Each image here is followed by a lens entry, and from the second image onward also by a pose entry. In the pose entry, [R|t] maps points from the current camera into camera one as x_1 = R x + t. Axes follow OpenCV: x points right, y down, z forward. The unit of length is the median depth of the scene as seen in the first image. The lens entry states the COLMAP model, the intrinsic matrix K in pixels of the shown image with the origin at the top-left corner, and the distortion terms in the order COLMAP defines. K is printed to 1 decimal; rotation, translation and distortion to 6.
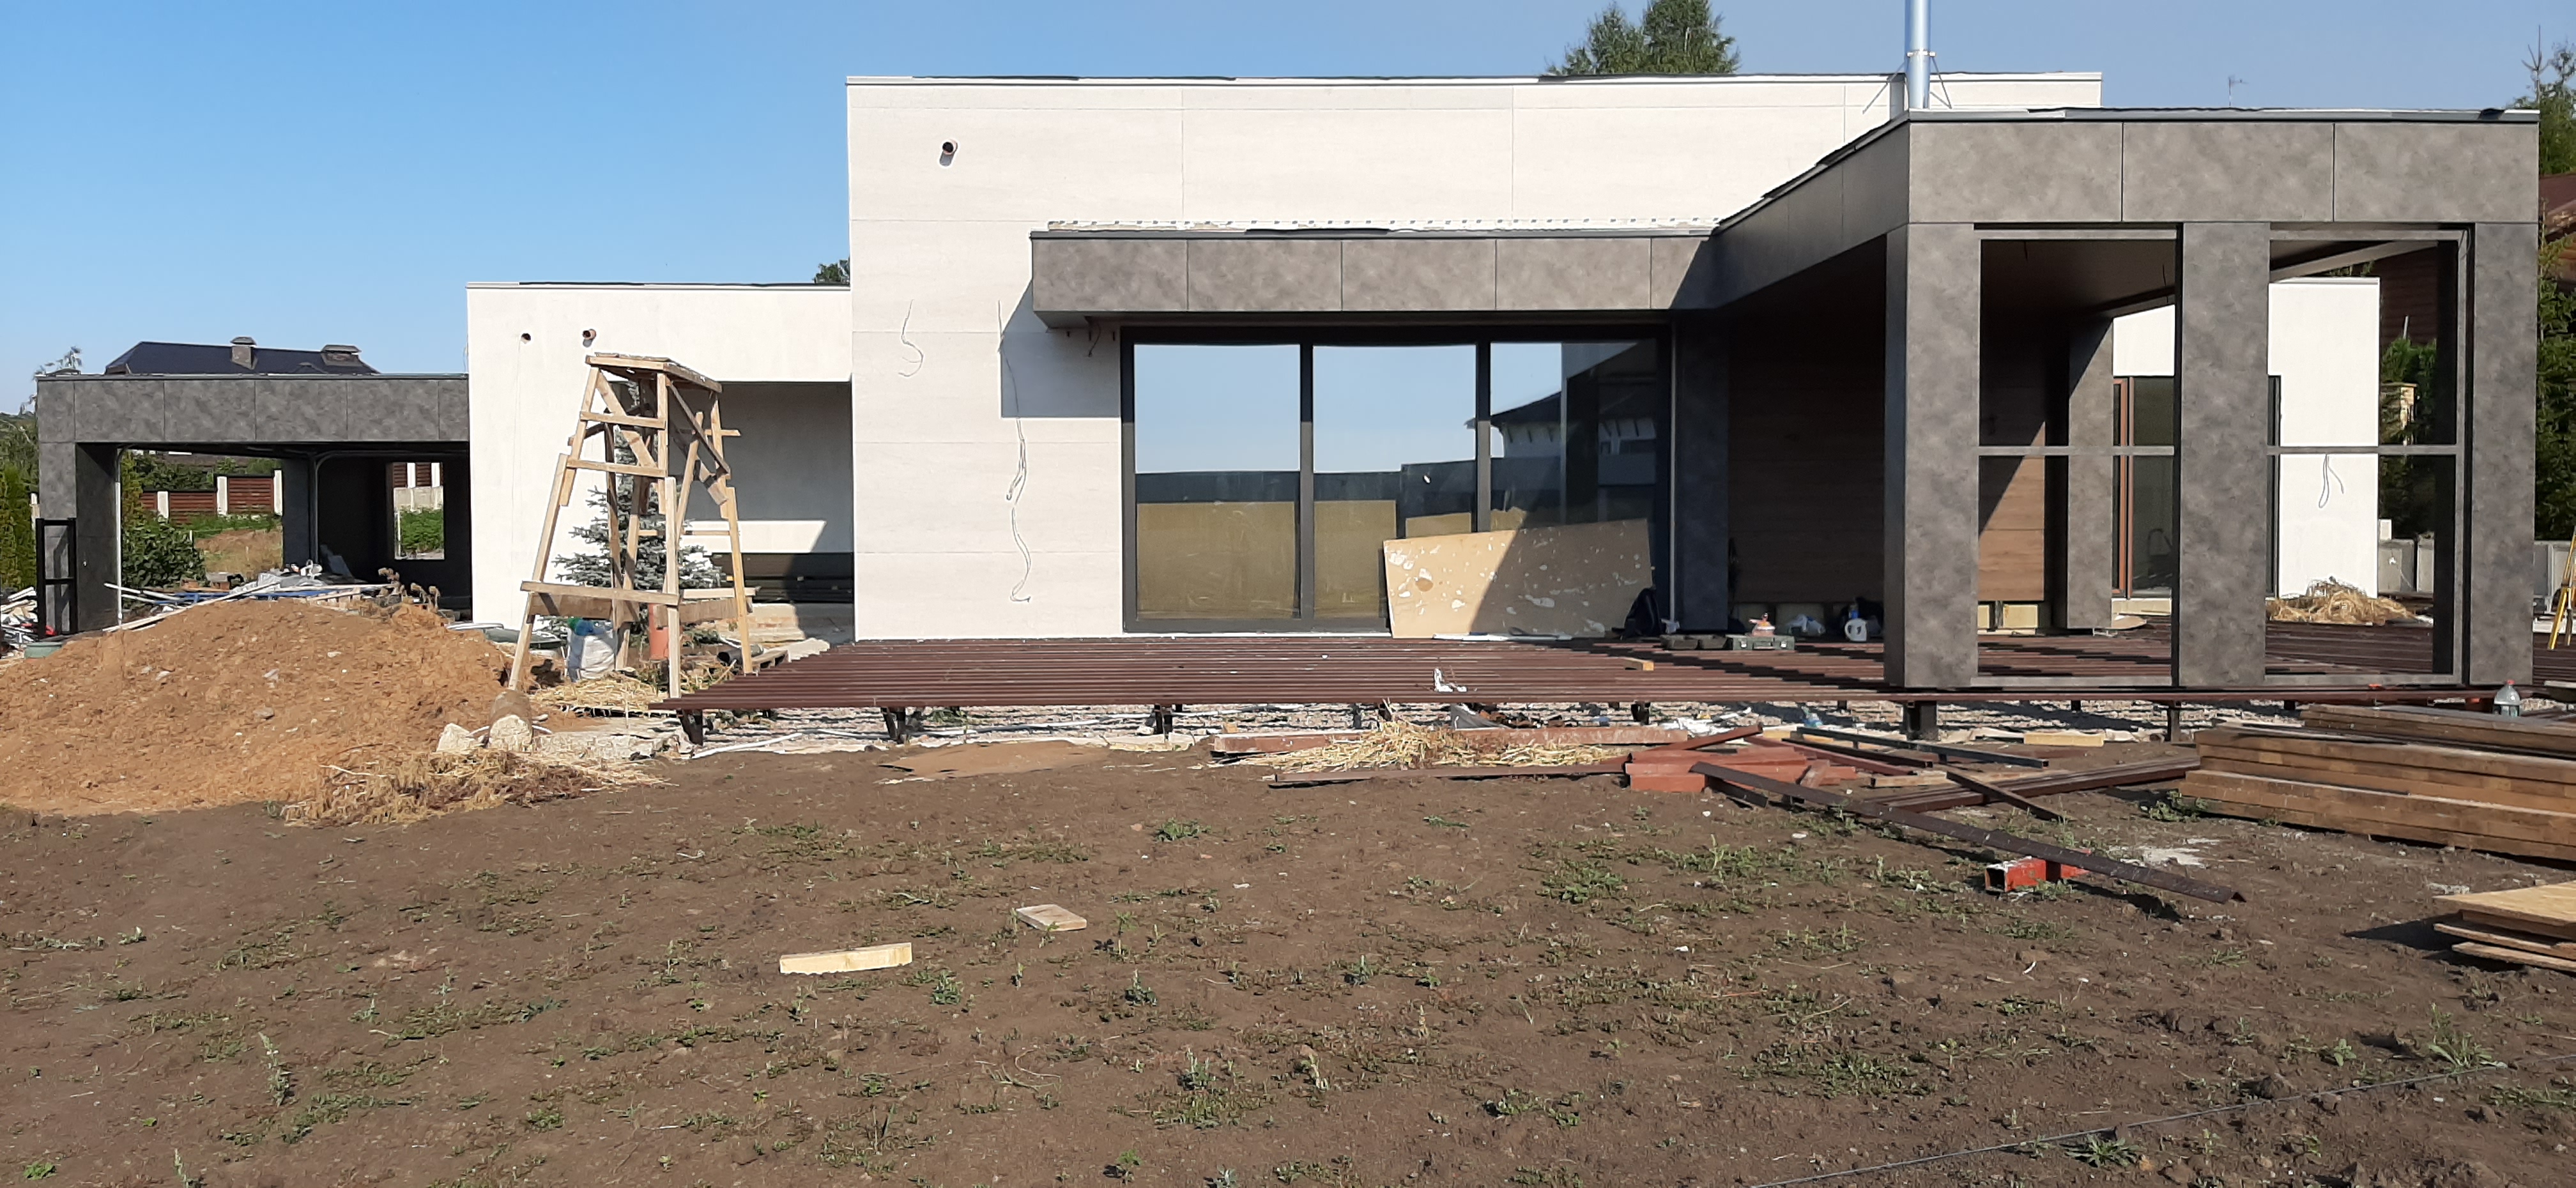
lens RADIAL K [[1804.8, 0, 1286.0], [0, 1804.8, 569.2], [0, 0, 1]] dist [-0.005215, -0.002601]
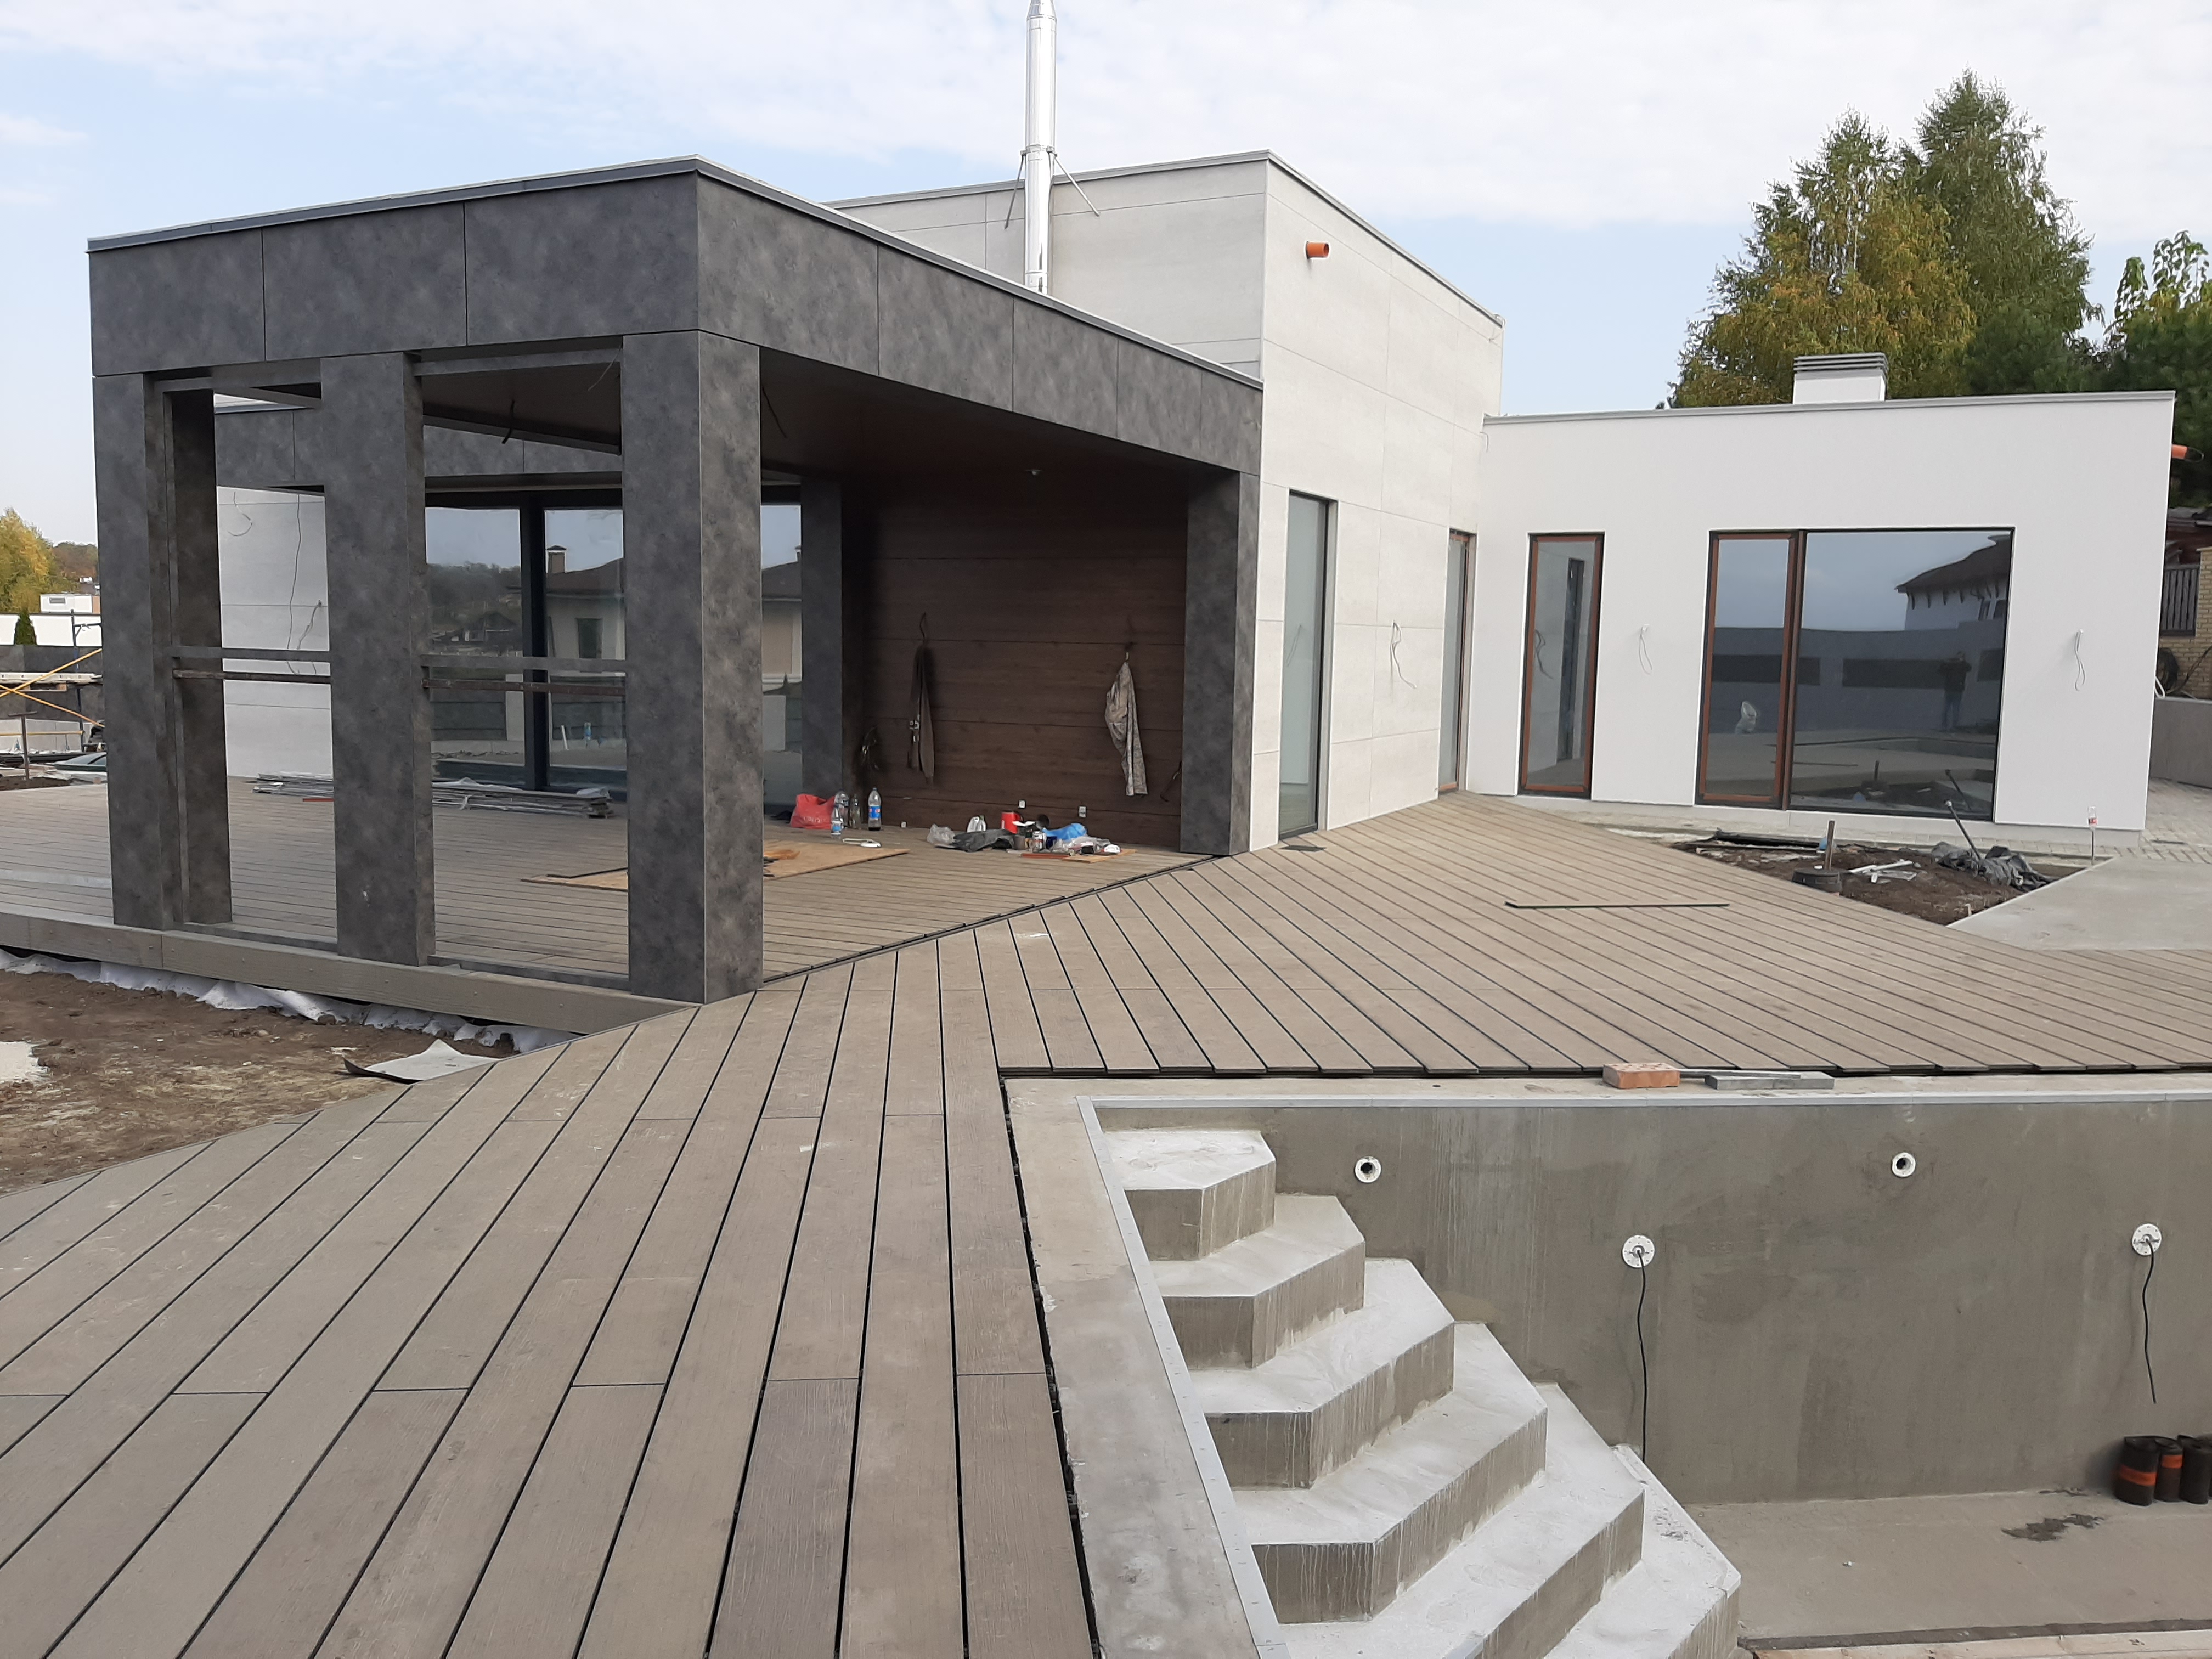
lens RADIAL K [[1701.3, 0, 1106.0], [0, 1701.3, 829.5], [0, 0, 1]] dist [0.030275, -0.008177]
pose [[0.881831, 0.071872, -0.466056, 1.138635], [-0.035522, 0.995633, 0.086329, -0.067488], [0.470226, -0.059572, 0.880533, 0.499579]]
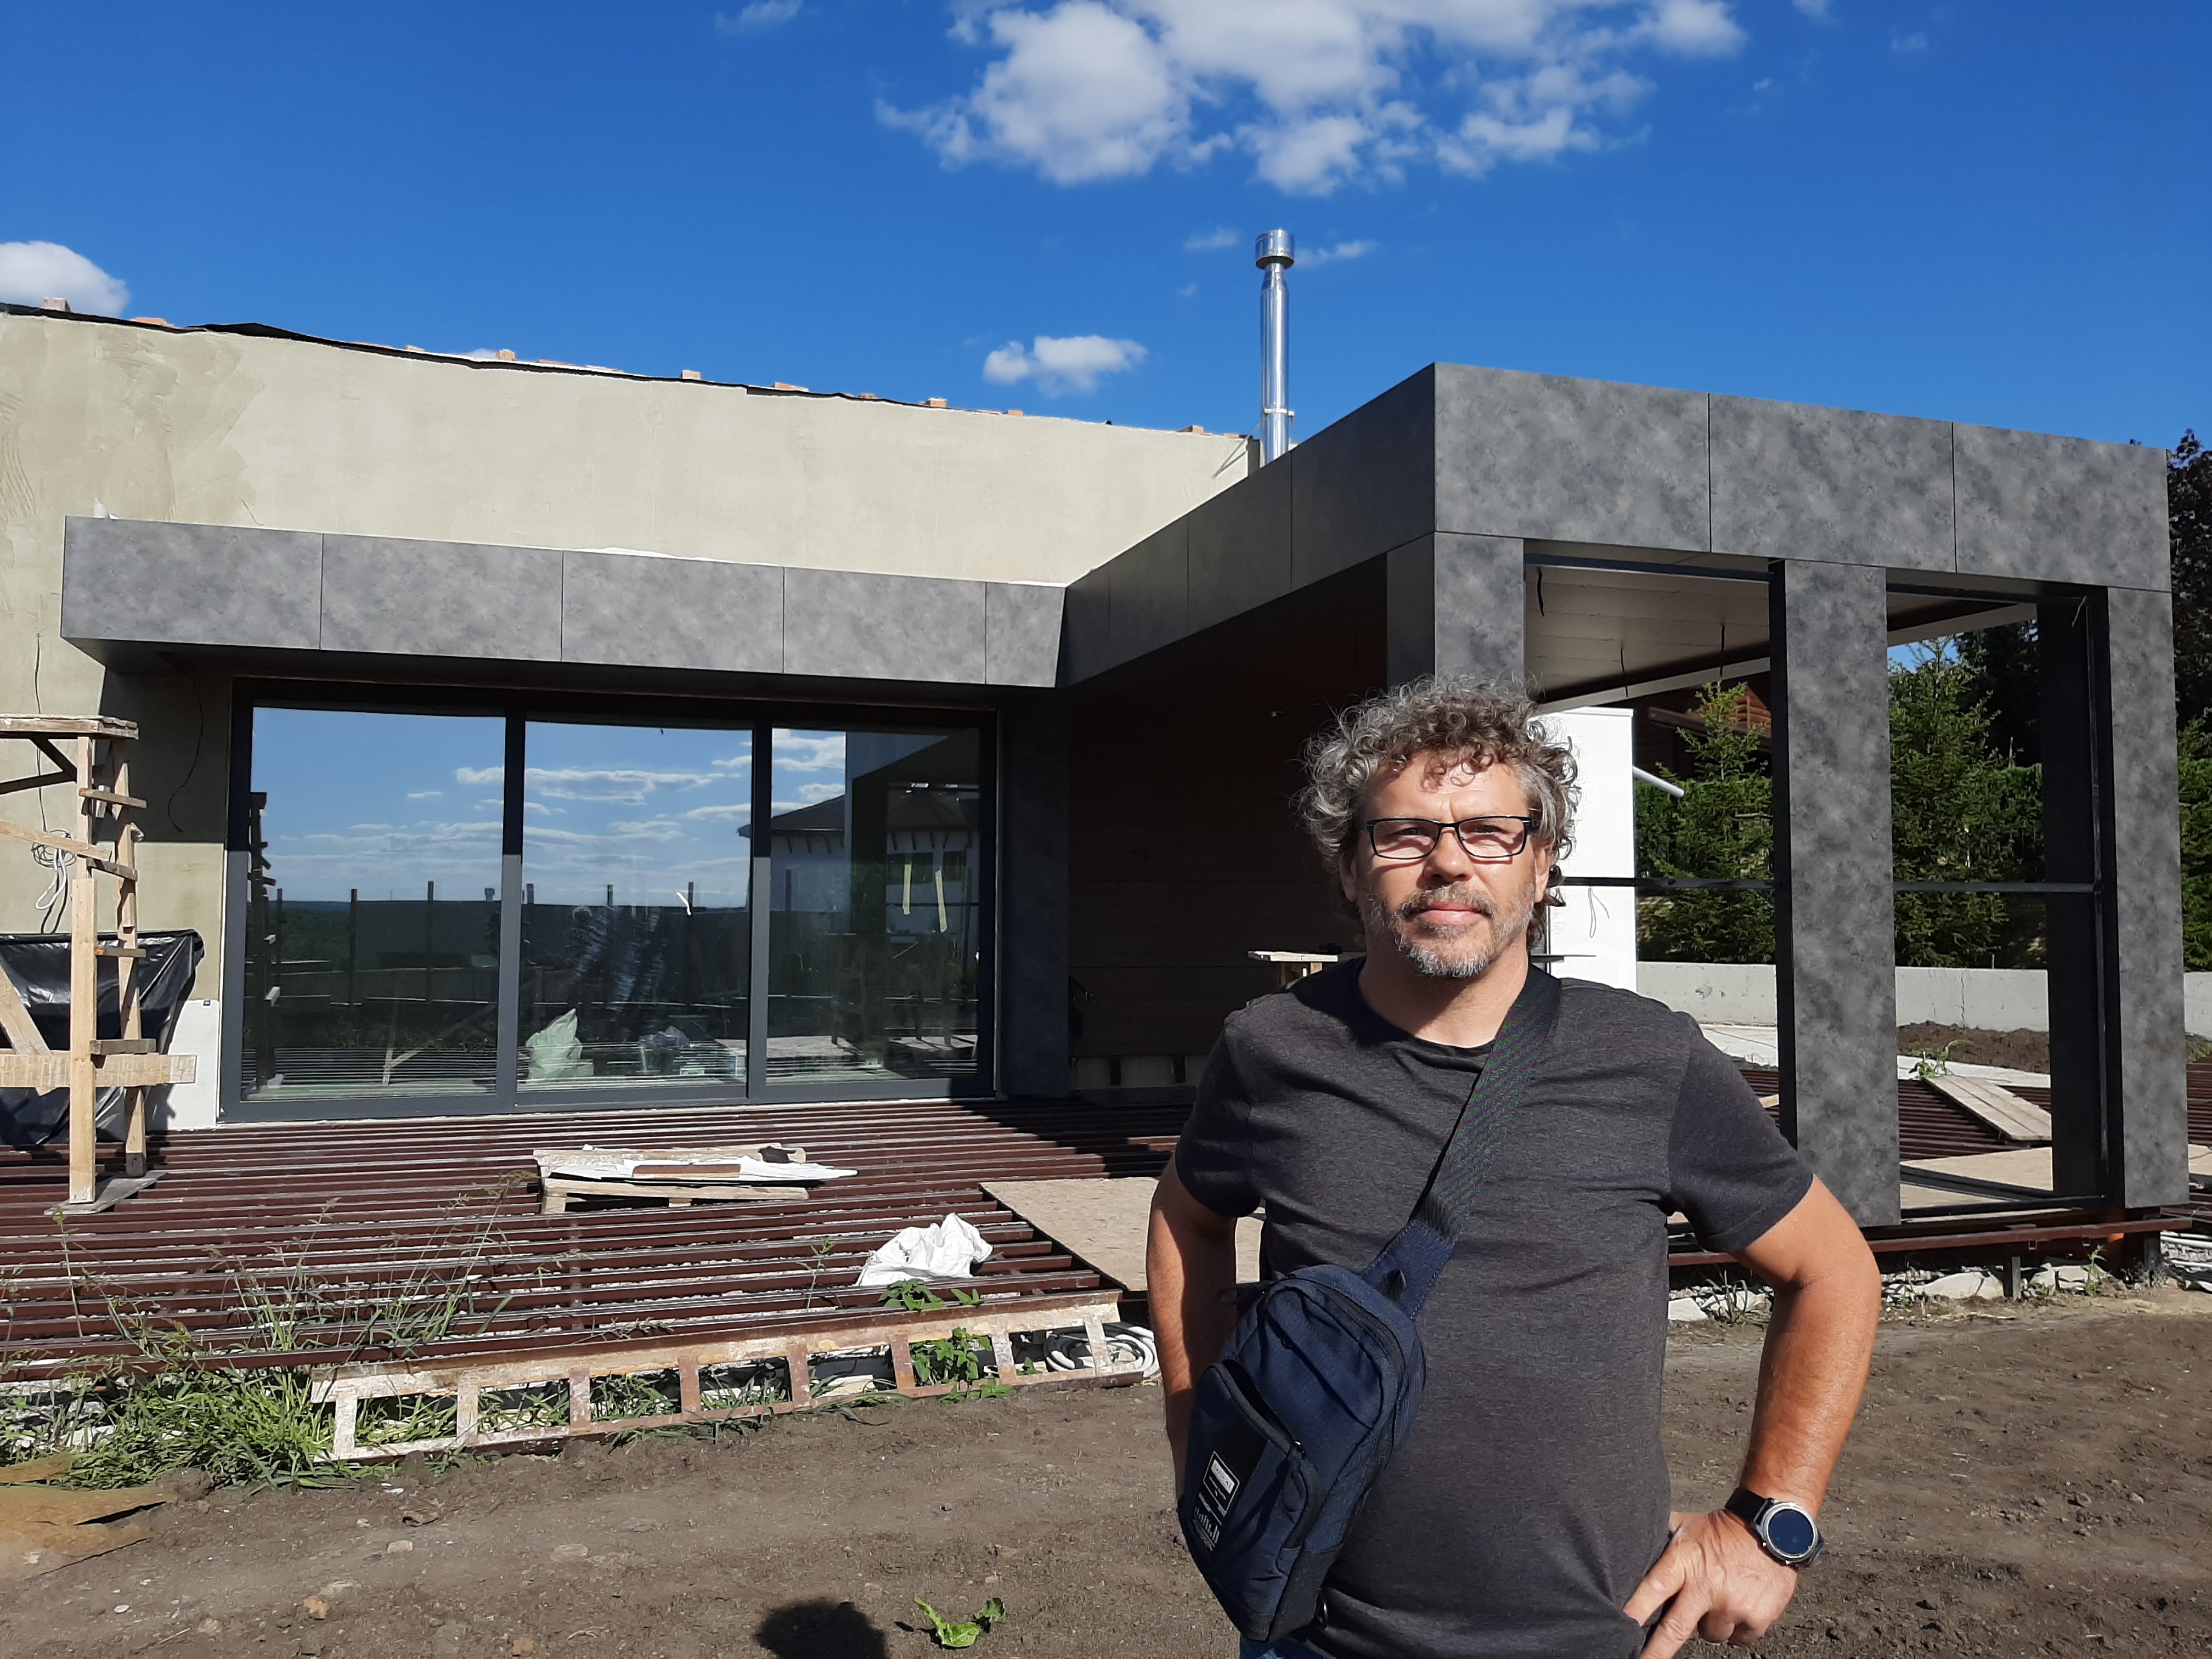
lens RADIAL K [[1701.3, 0, 1106.0], [0, 1701.3, 829.5], [0, 0, 1]] dist [0.030275, -0.008177]
pose [[0.950965, 0.022790, 0.308457, 0.043058], [0.002999, 0.996556, -0.082873, -0.033082], [-0.309284, 0.079734, 0.947621, 0.455587]]
